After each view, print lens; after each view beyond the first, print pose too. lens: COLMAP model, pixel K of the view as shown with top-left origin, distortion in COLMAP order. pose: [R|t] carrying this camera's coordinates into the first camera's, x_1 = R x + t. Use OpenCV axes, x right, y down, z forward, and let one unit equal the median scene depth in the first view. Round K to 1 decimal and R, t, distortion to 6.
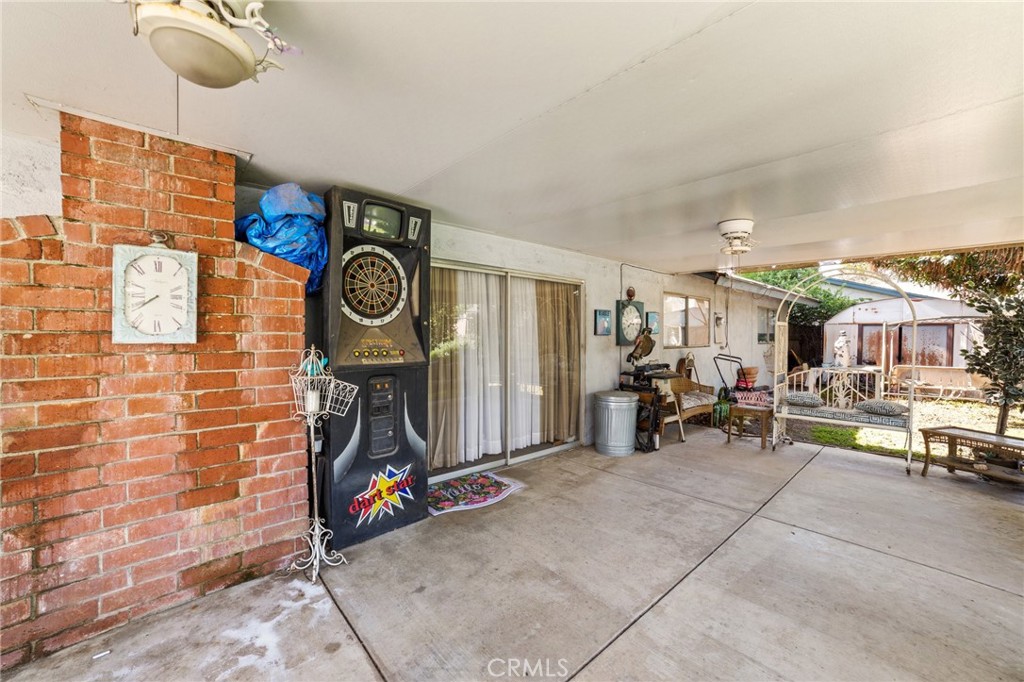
lens RADIAL K [[405.1, 0, 515.2], [0, 405.1, 339.4], [0, 0, 1]] dist [-0.093938, 0.037953]
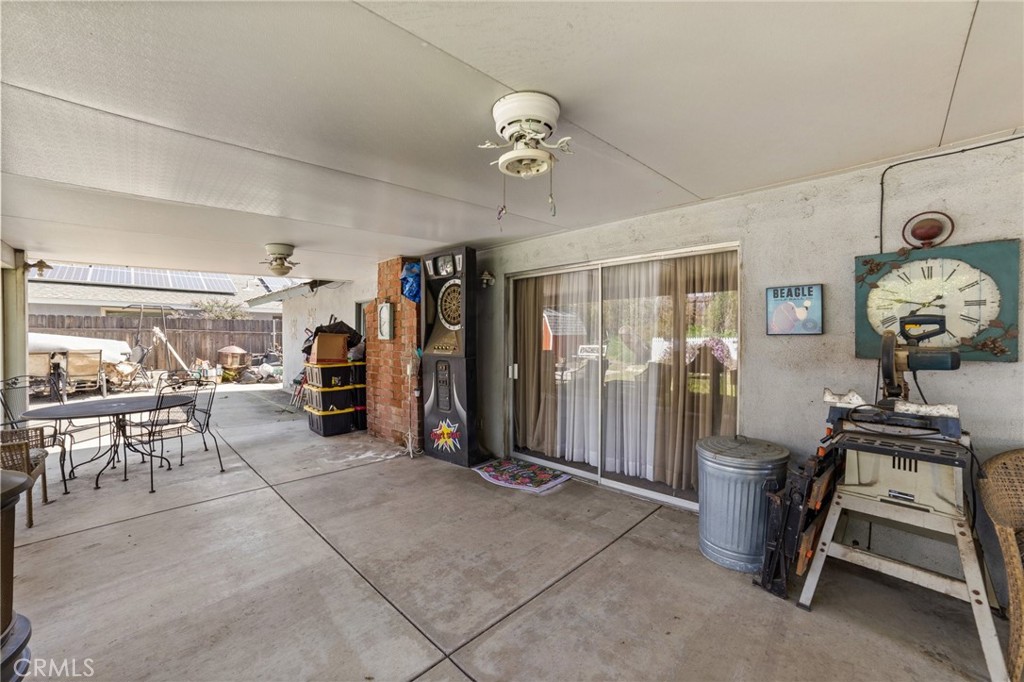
lens RADIAL K [[405.1, 0, 515.2], [0, 405.1, 339.4], [0, 0, 1]] dist [-0.093938, 0.037953]
pose [[0.067320, 0.008878, -0.997692, 1.078494], [-0.006826, 0.999941, 0.008438, -0.010807], [0.997708, 0.006242, 0.067377, 0.971964]]
